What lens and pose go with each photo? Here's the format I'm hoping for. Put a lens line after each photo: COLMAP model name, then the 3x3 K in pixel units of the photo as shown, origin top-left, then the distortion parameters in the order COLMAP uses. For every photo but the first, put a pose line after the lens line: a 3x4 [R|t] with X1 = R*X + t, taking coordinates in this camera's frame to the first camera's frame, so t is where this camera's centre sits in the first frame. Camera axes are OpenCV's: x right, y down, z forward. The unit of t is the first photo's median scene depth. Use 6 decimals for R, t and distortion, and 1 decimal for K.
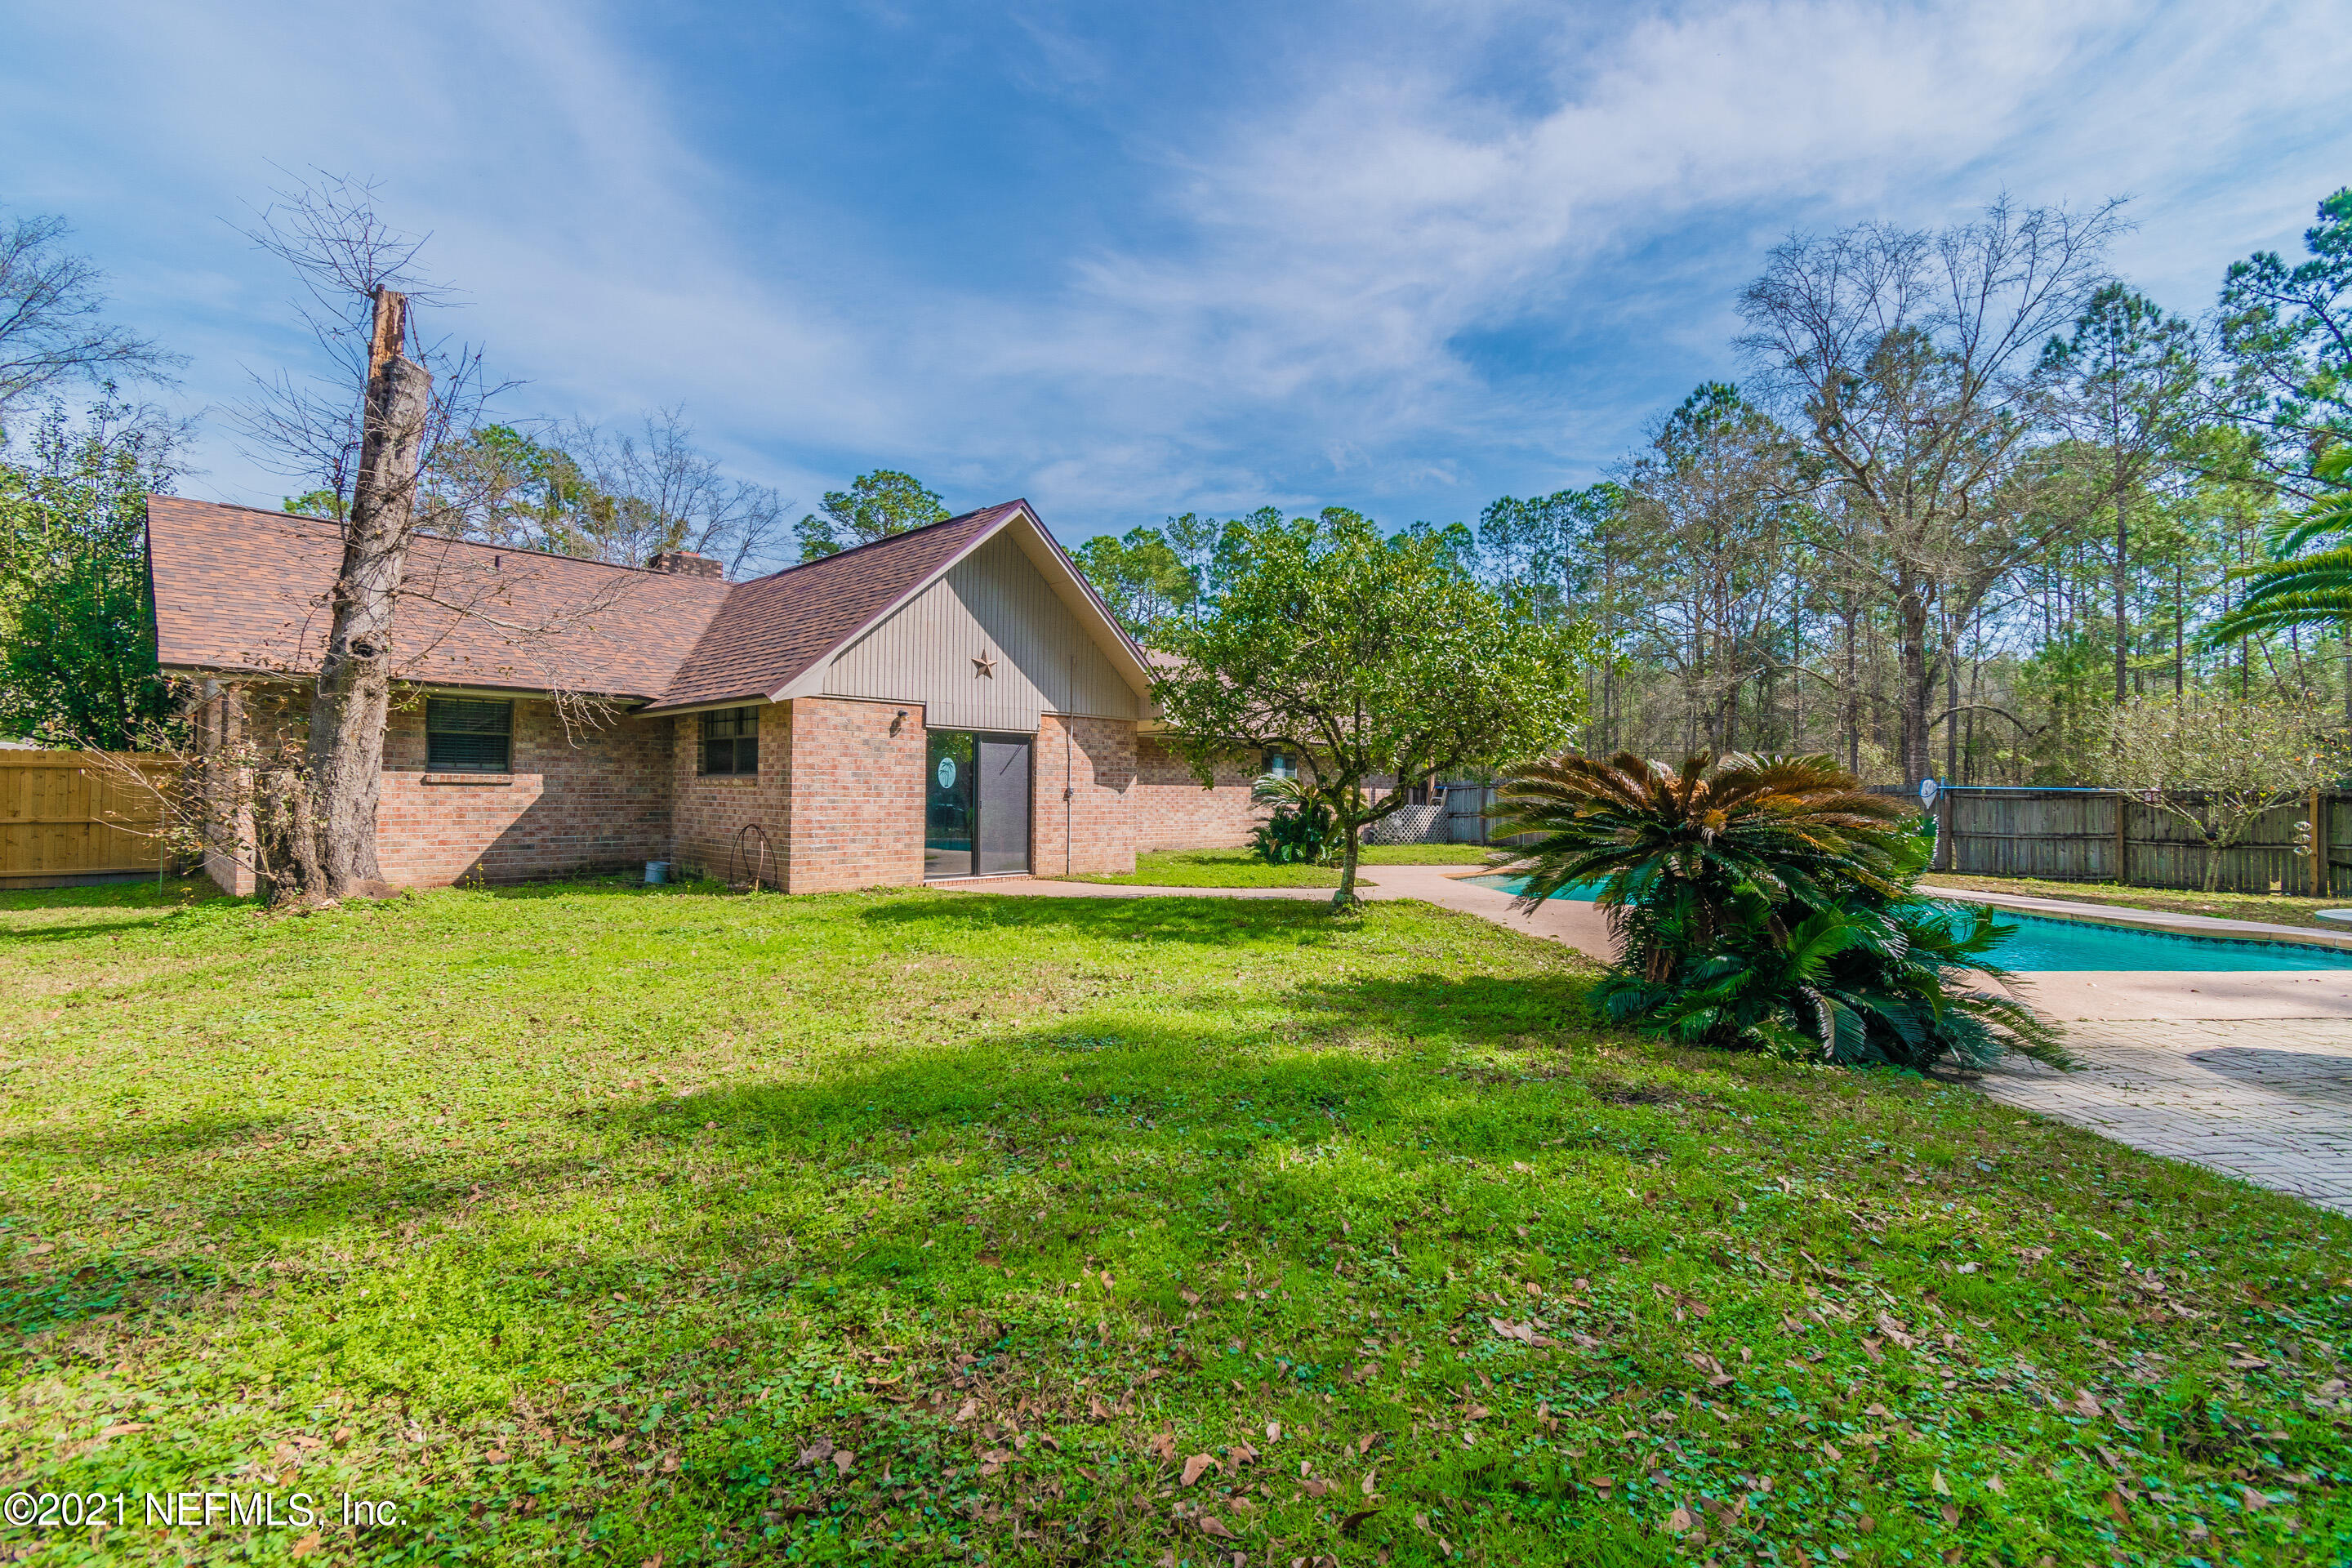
lens RADIAL K [[996.4, 0, 1152.7], [0, 996.4, 774.9], [0, 0, 1]] dist [-0.014128, -0.000042]
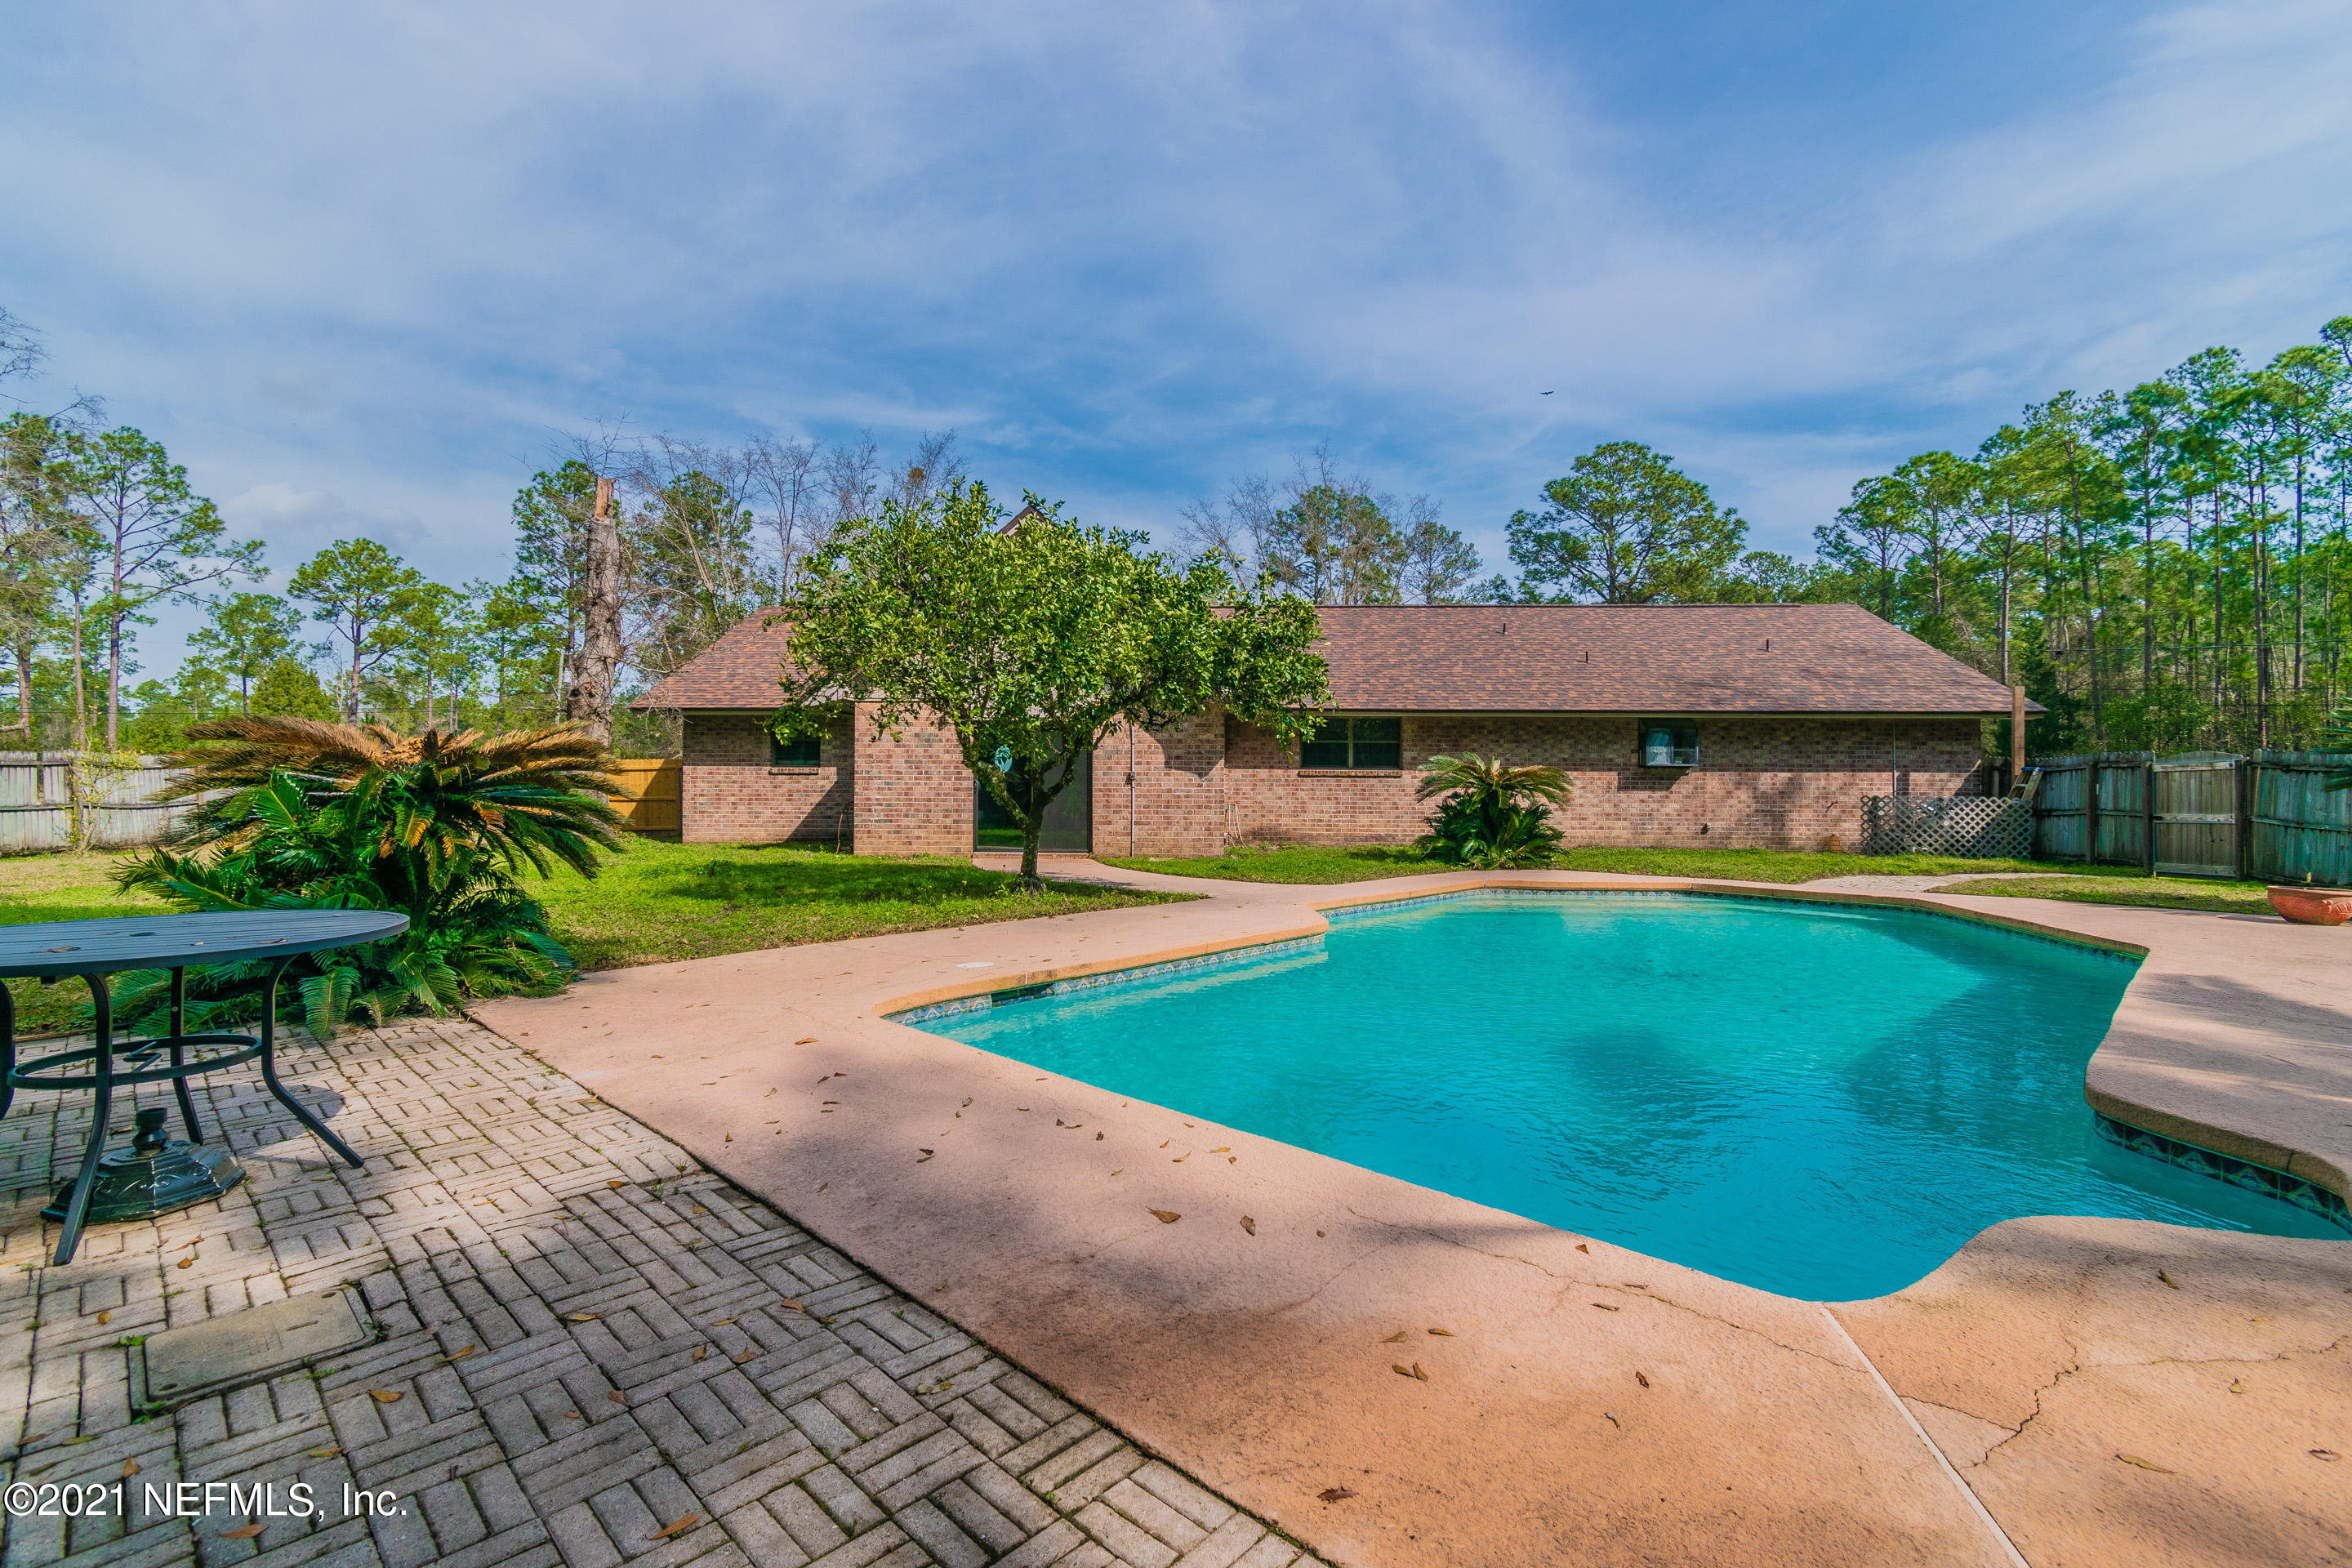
lens RADIAL K [[1054.7, 0, 1182.5], [0, 1054.7, 769.5], [0, 0, 1]] dist [-0.000964, -0.001070]
pose [[0.682345, -0.015829, -0.730859, 0.758521], [0.013936, 0.999866, -0.008644, 0.021453], [0.730898, -0.004286, 0.682474, 0.308213]]
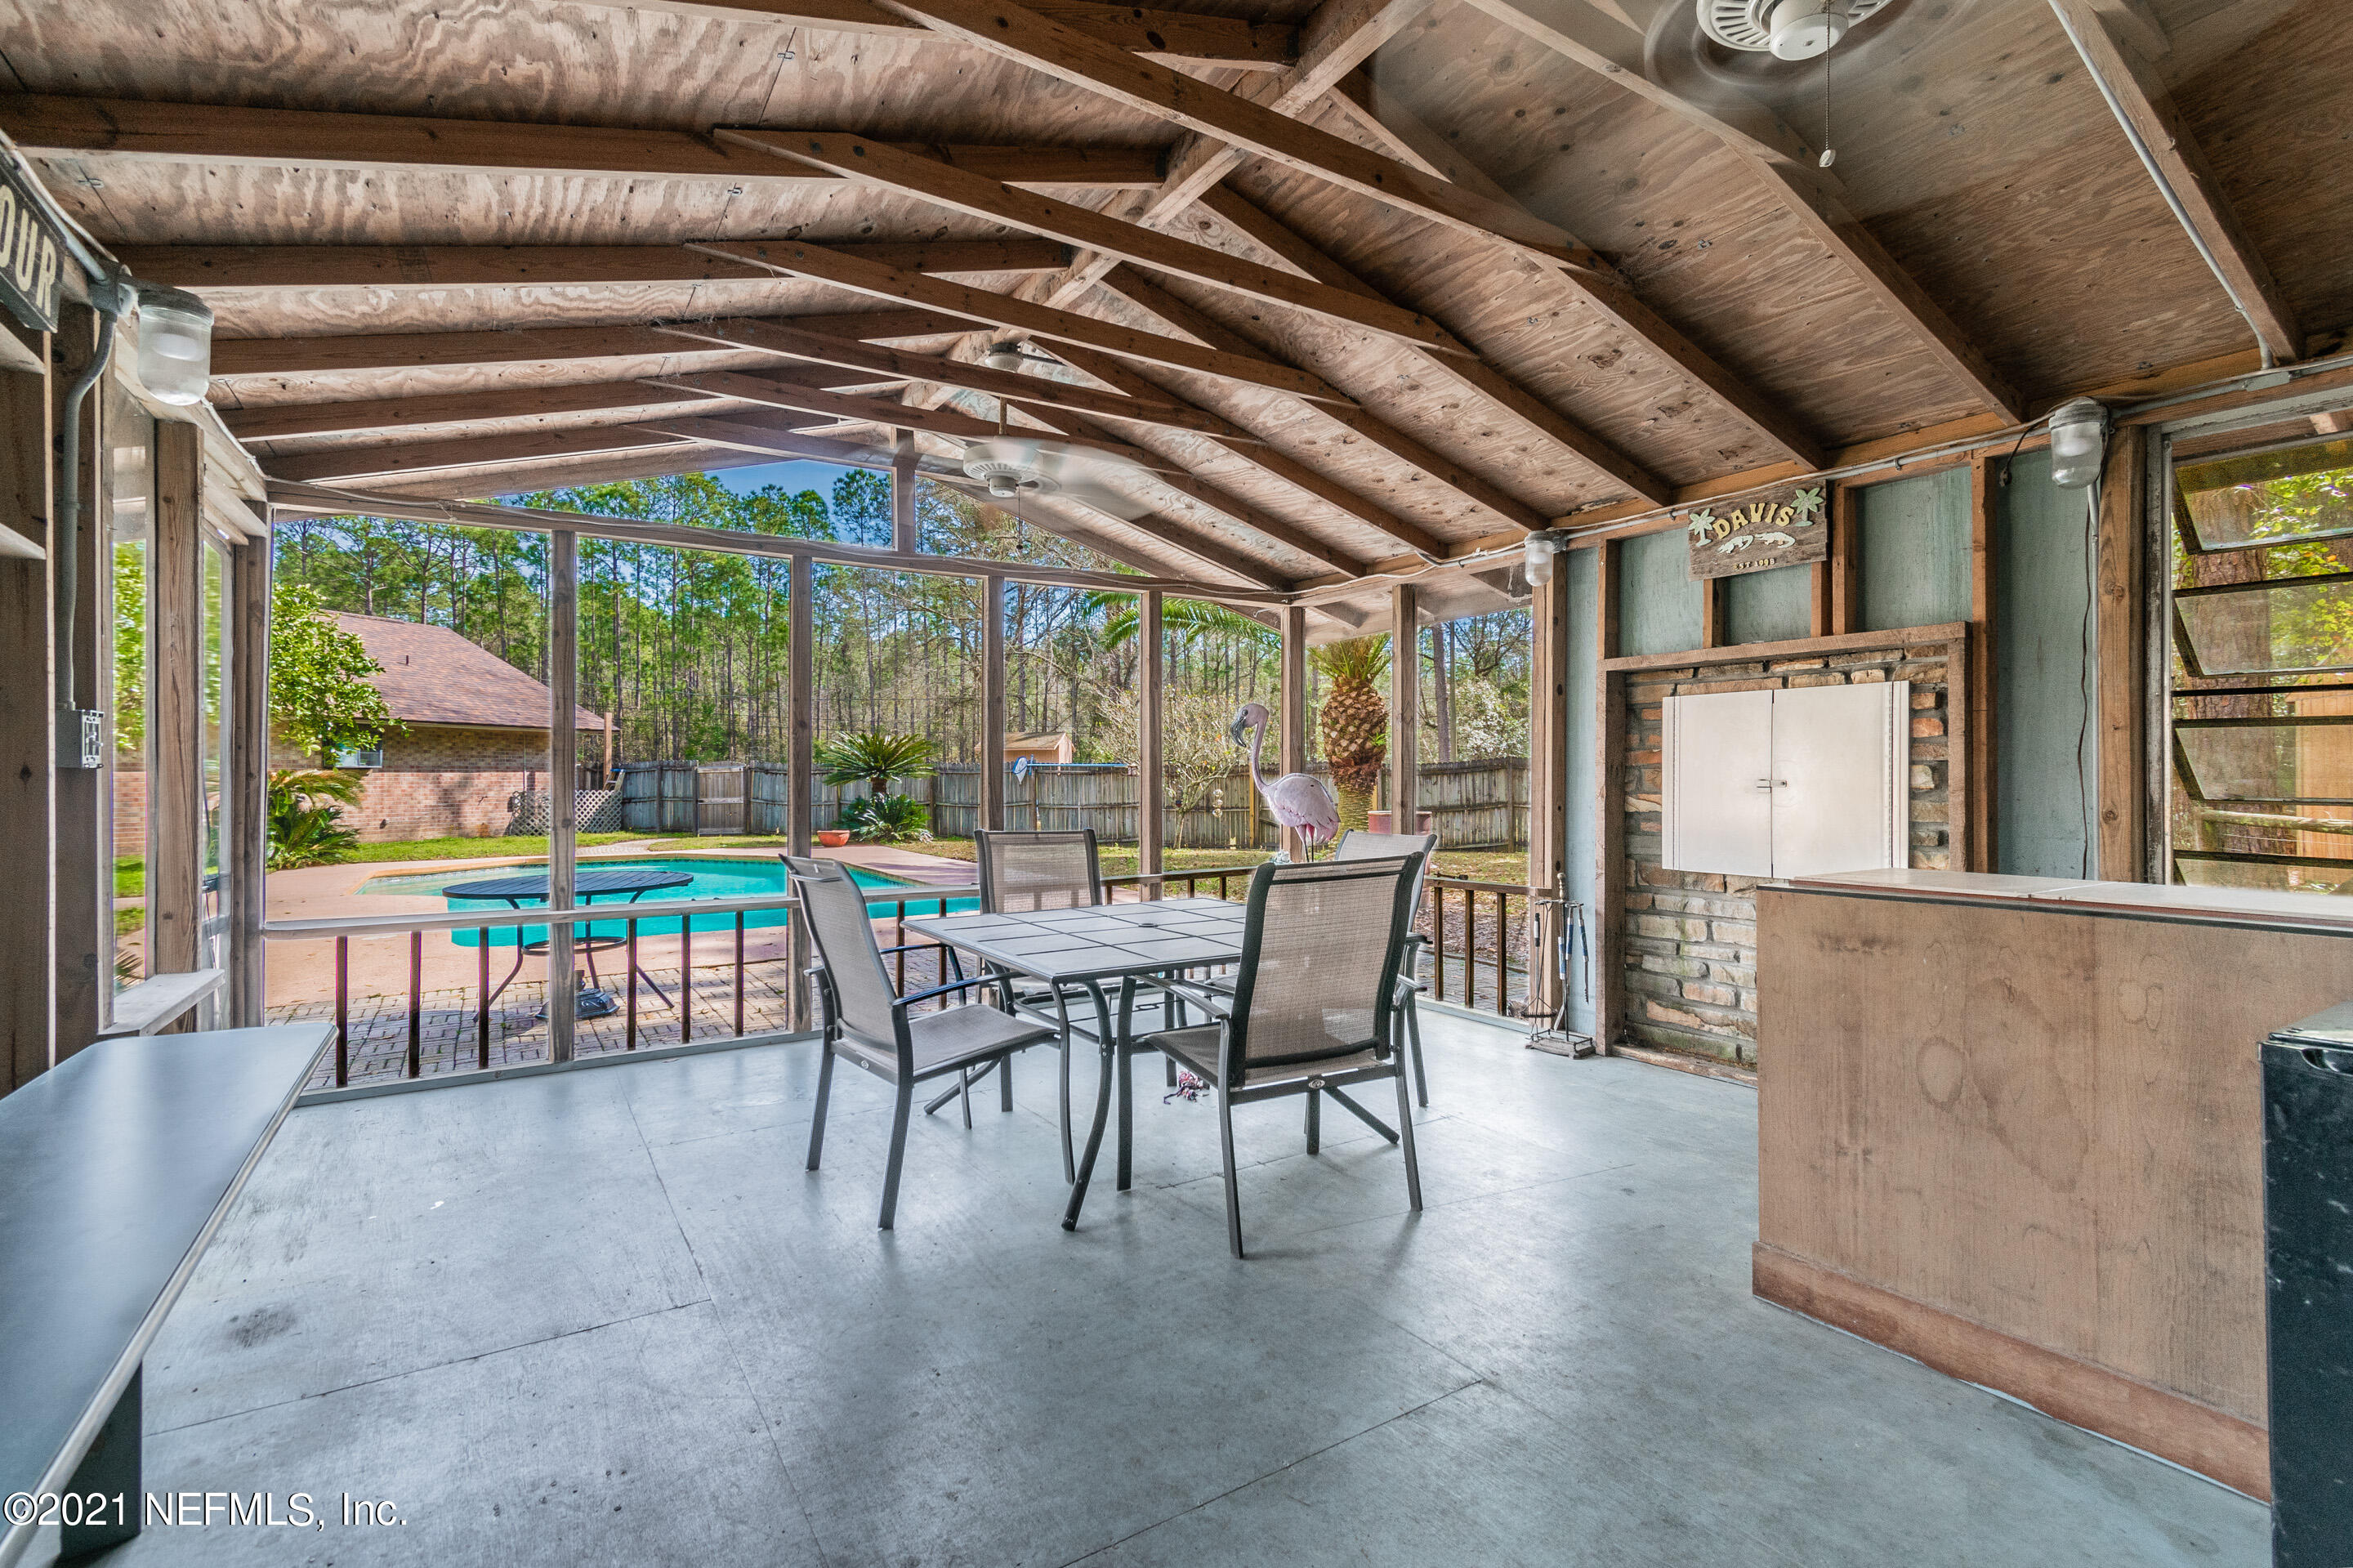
lens RADIAL K [[1055.2, 0, 1168.7], [0, 1055.2, 775.3], [0, 0, 1]] dist [-0.000964, -0.001070]
pose [[0.861667, -0.010035, 0.507375, 0.436477], [0.003288, 0.999894, 0.014193, 0.009871], [-0.507463, -0.010561, 0.861609, -0.148454]]
